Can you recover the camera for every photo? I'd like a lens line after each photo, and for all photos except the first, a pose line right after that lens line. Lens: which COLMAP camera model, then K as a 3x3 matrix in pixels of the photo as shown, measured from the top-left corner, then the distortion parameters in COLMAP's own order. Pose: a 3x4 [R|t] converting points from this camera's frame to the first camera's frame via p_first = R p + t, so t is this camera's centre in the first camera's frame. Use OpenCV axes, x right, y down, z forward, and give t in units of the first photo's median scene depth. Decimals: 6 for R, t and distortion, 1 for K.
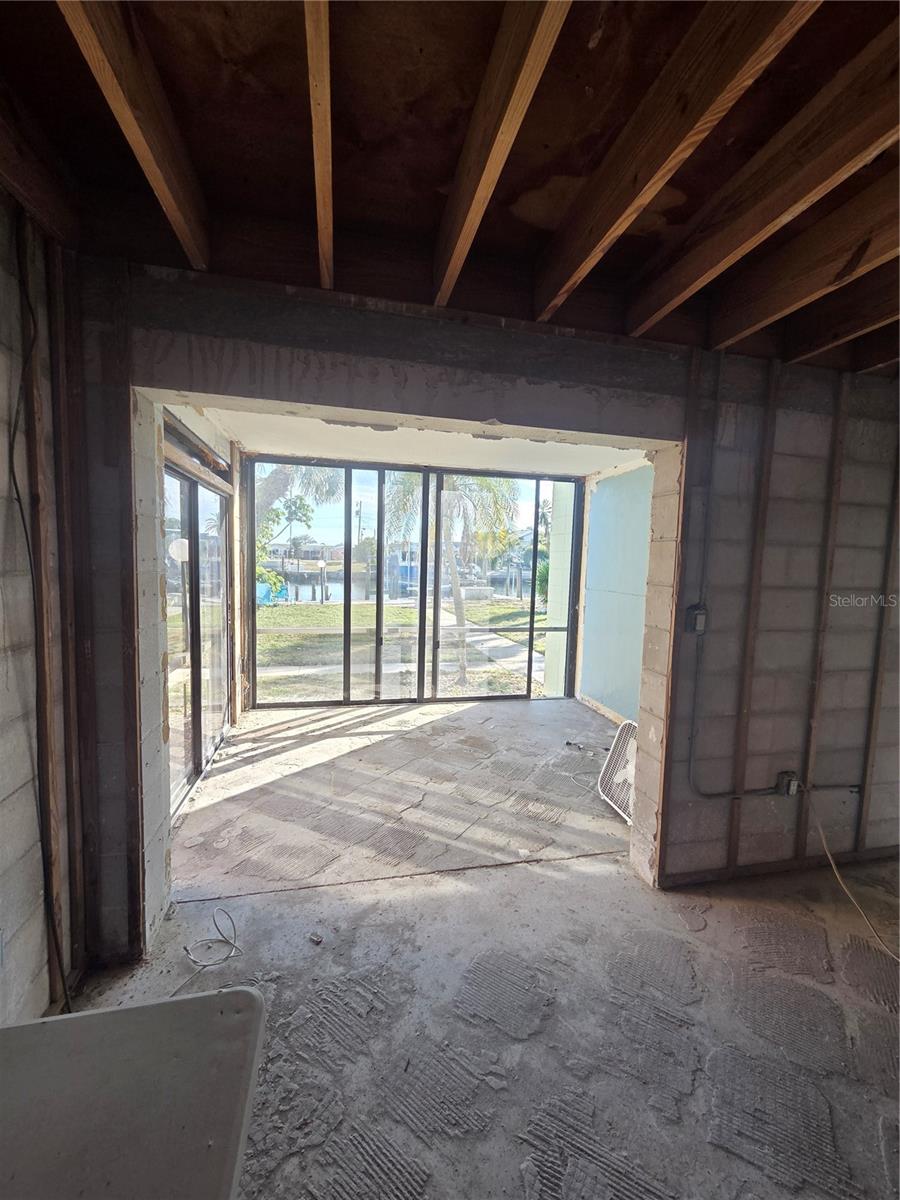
lens RADIAL K [[492.3, 0, 453.6], [0, 492.3, 597.9], [0, 0, 1]] dist [0.003860, -0.000831]
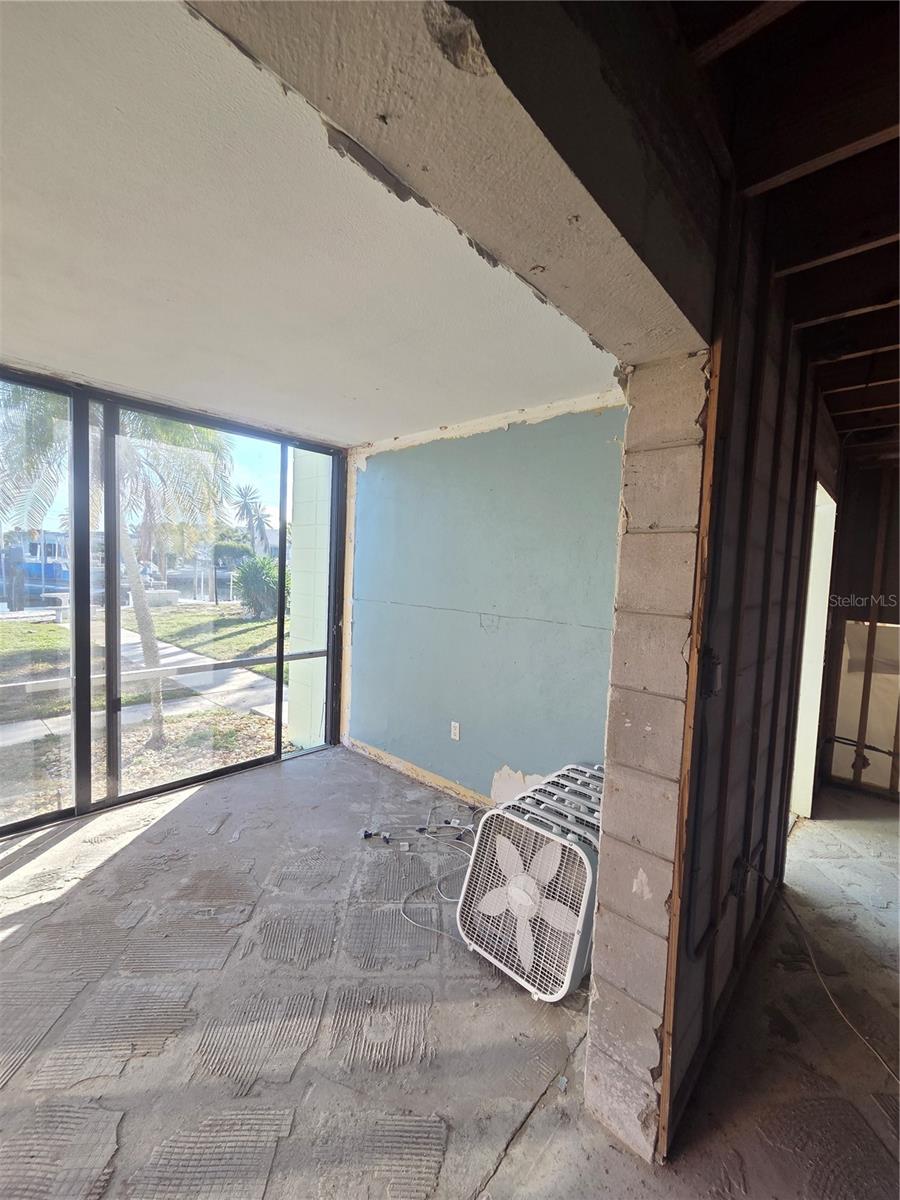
lens RADIAL K [[492.3, 0, 455.9], [0, 492.3, 599.7], [0, 0, 1]] dist [0.003860, -0.000831]
pose [[0.822130, -0.031428, 0.568432, -0.031648], [0.028014, 0.999499, 0.014745, -0.025381], [-0.568610, 0.003802, 0.822598, 0.309868]]
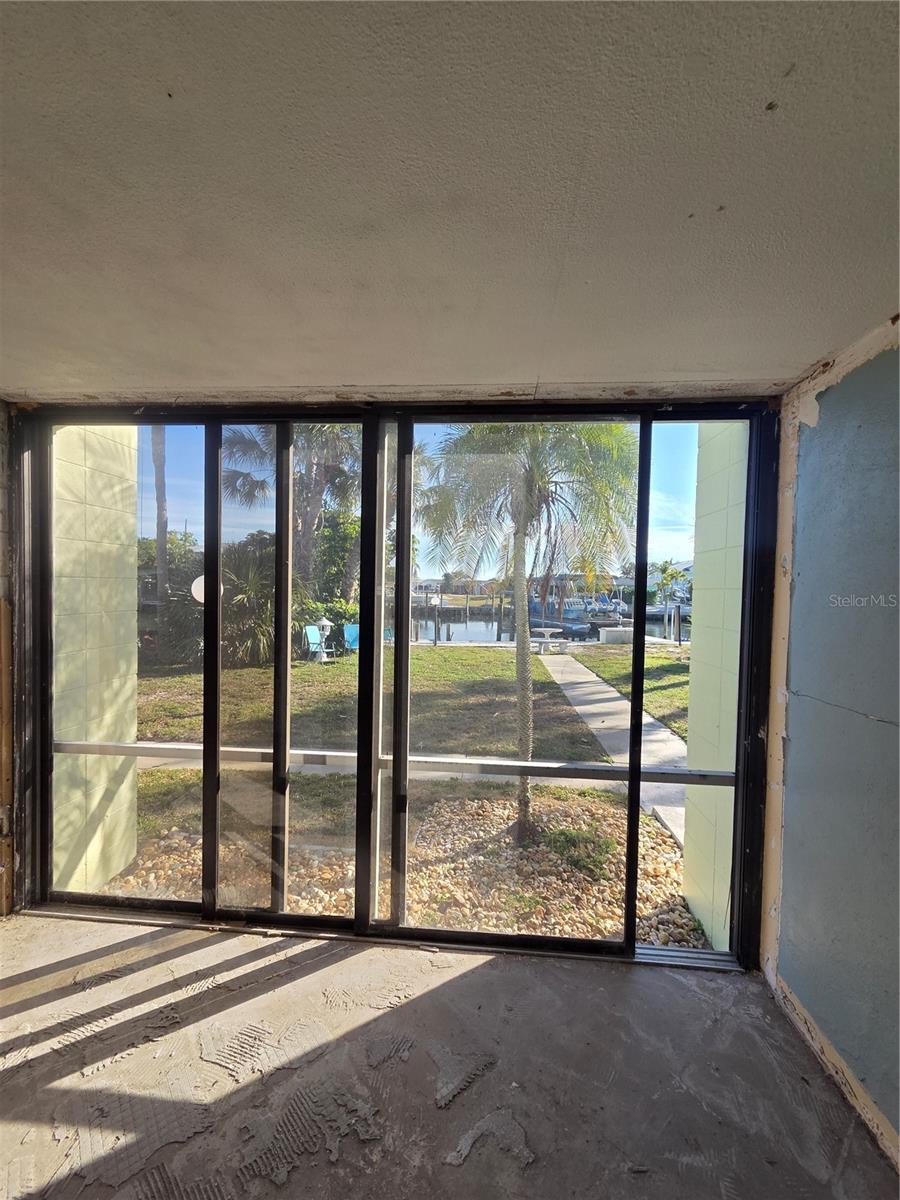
lens RADIAL K [[492.3, 0, 452.0], [0, 492.3, 600.2], [0, 0, 1]] dist [0.003860, -0.000831]
pose [[0.952051, -0.000948, -0.305937, 0.149952], [-0.018761, 0.997932, -0.061476, -0.061496], [0.305363, 0.064268, 0.950065, 0.600370]]
